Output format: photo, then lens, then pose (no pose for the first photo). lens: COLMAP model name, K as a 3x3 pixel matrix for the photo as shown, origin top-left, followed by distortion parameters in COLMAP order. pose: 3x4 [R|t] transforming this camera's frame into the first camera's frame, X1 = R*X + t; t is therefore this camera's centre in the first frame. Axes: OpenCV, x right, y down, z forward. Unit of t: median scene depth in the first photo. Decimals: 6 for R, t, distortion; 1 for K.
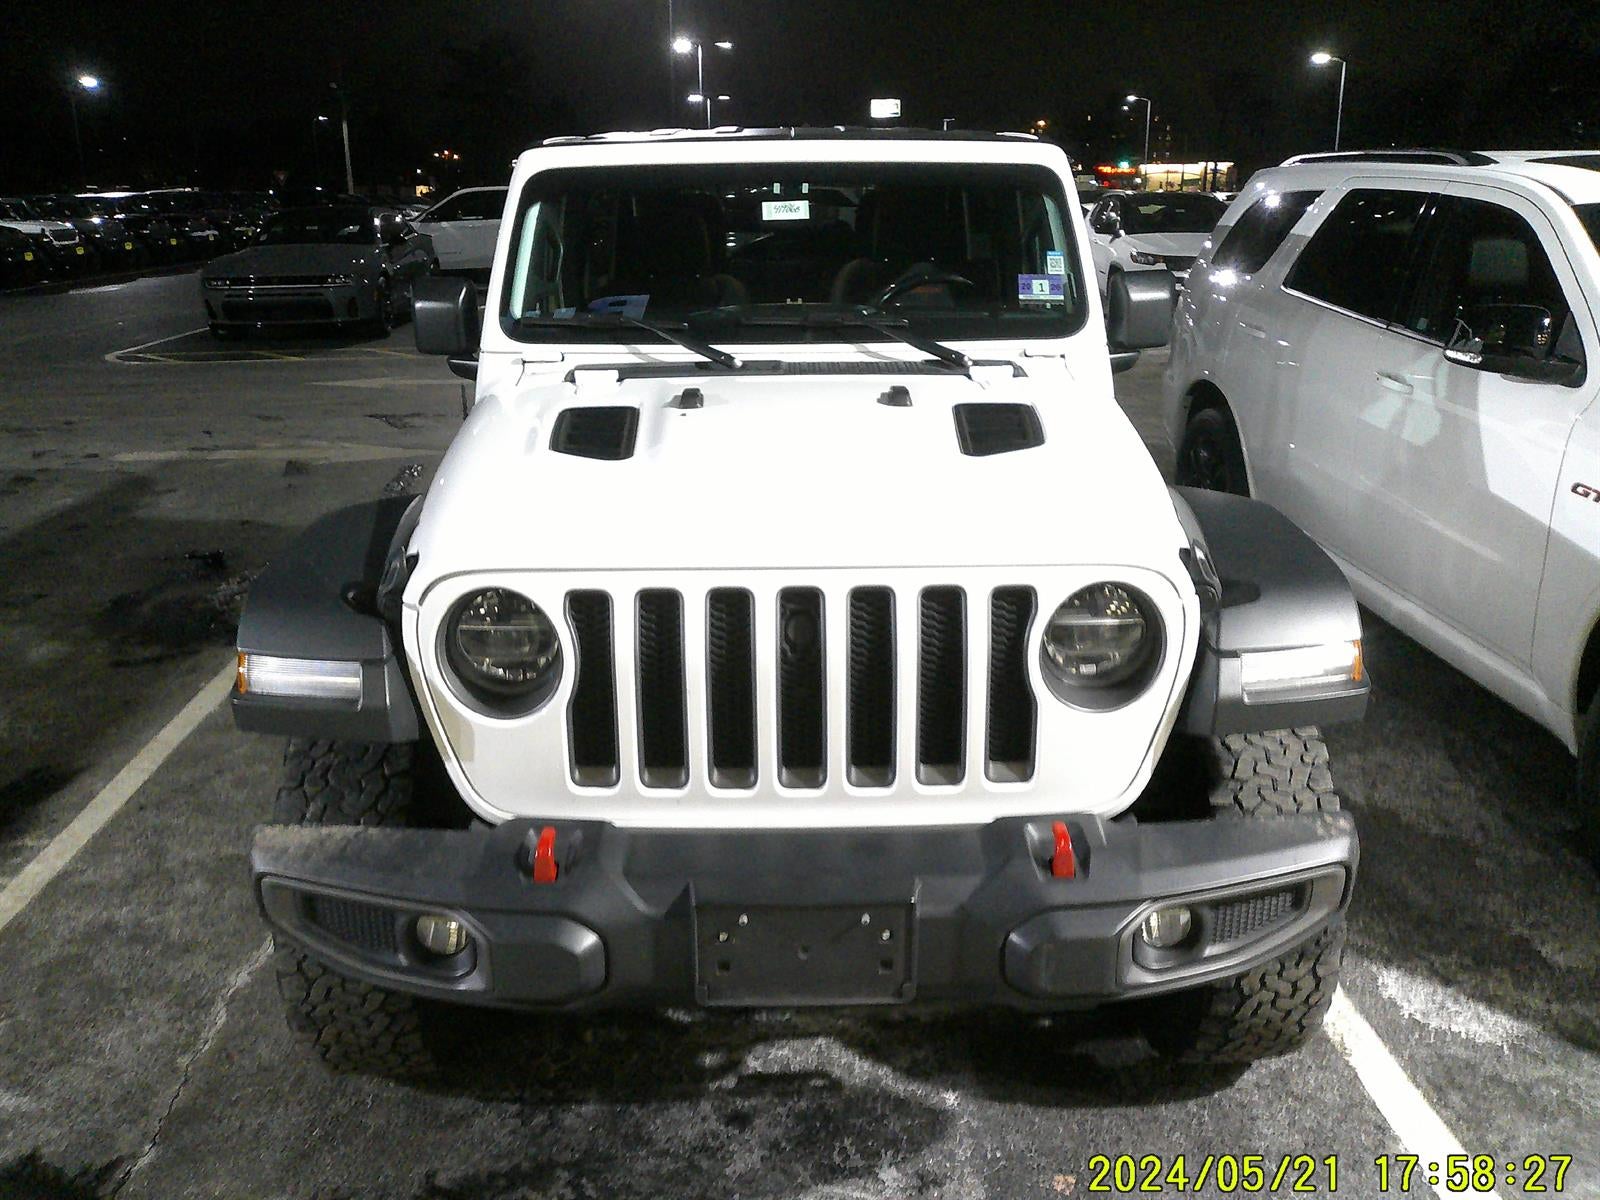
lens RADIAL K [[1362.3, 0, 800.0], [0, 1362.3, 600.0], [0, 0, 1]] dist [0.091426, -0.278010]
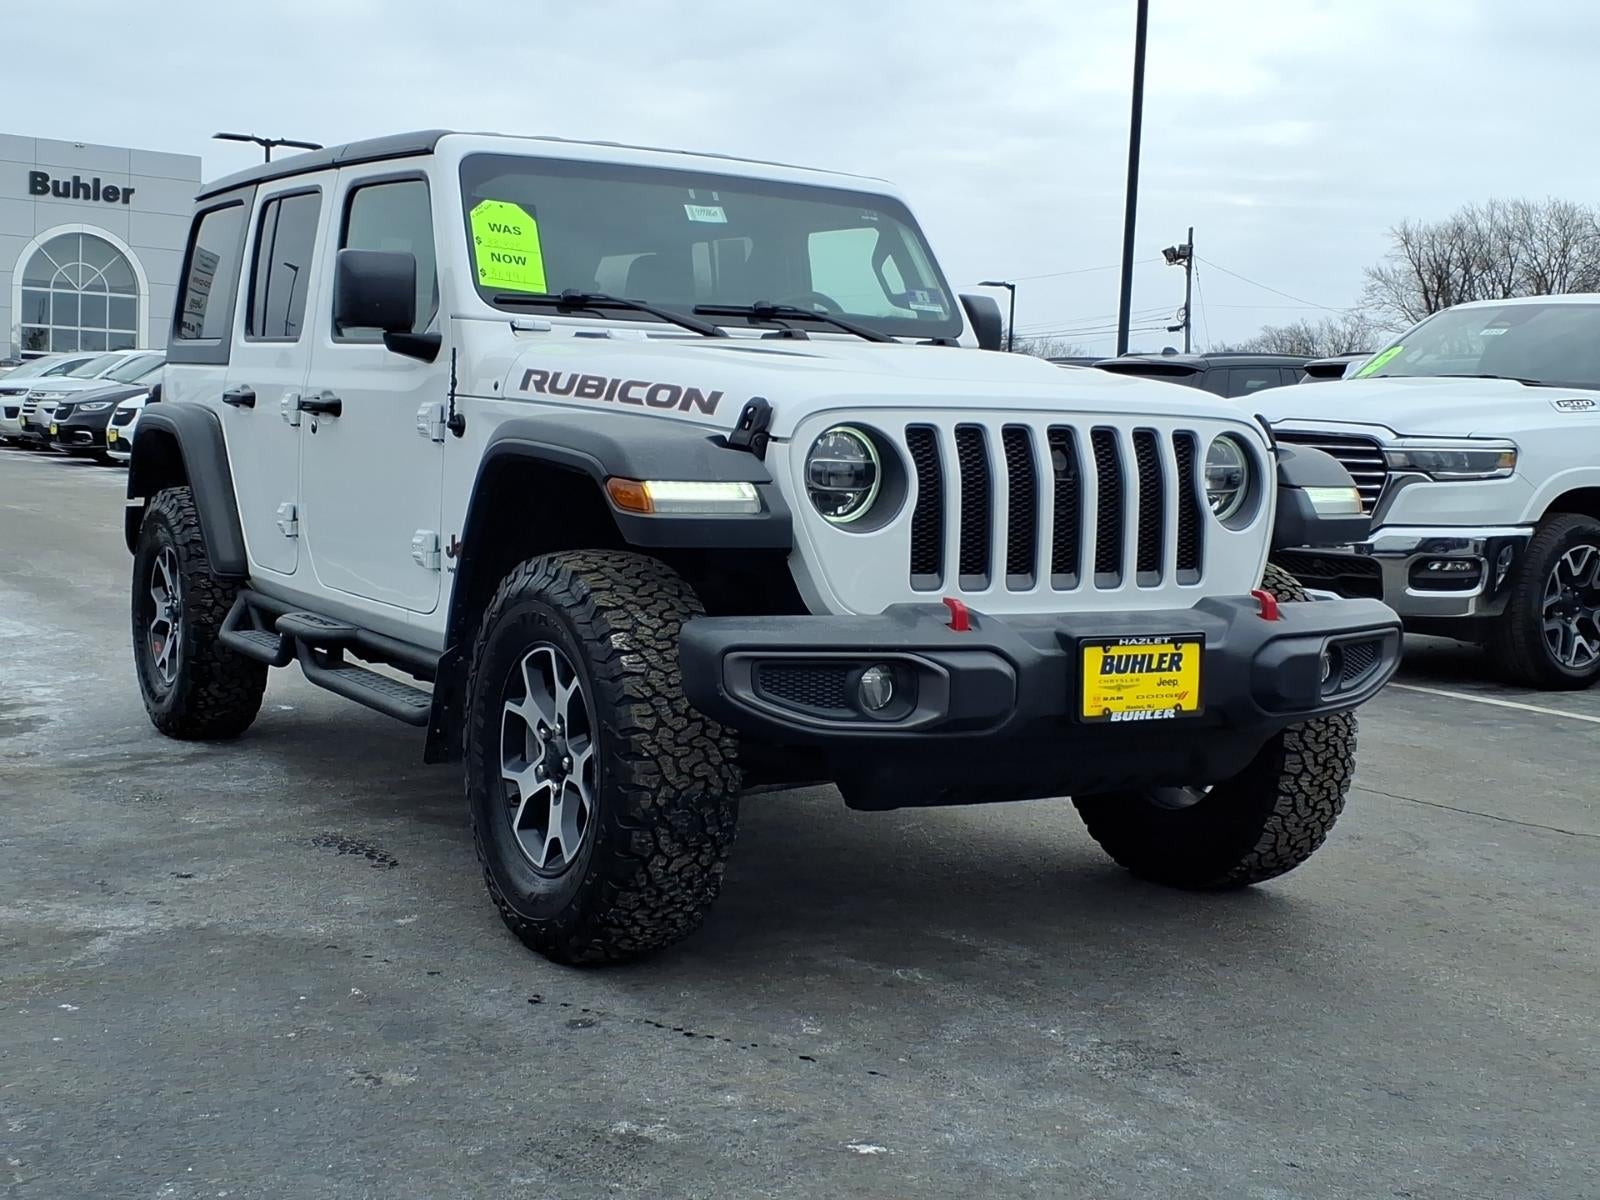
lens RADIAL K [[1984.6, 0, 811.8], [0, 1984.6, 544.8], [0, 0, 1]] dist [0.256747, -0.796678]
pose [[0.852392, 0.001419, 0.522901, -0.969330], [0.117664, 0.973830, -0.194449, 0.357720], [-0.509492, 0.227273, 0.829918, -0.349605]]
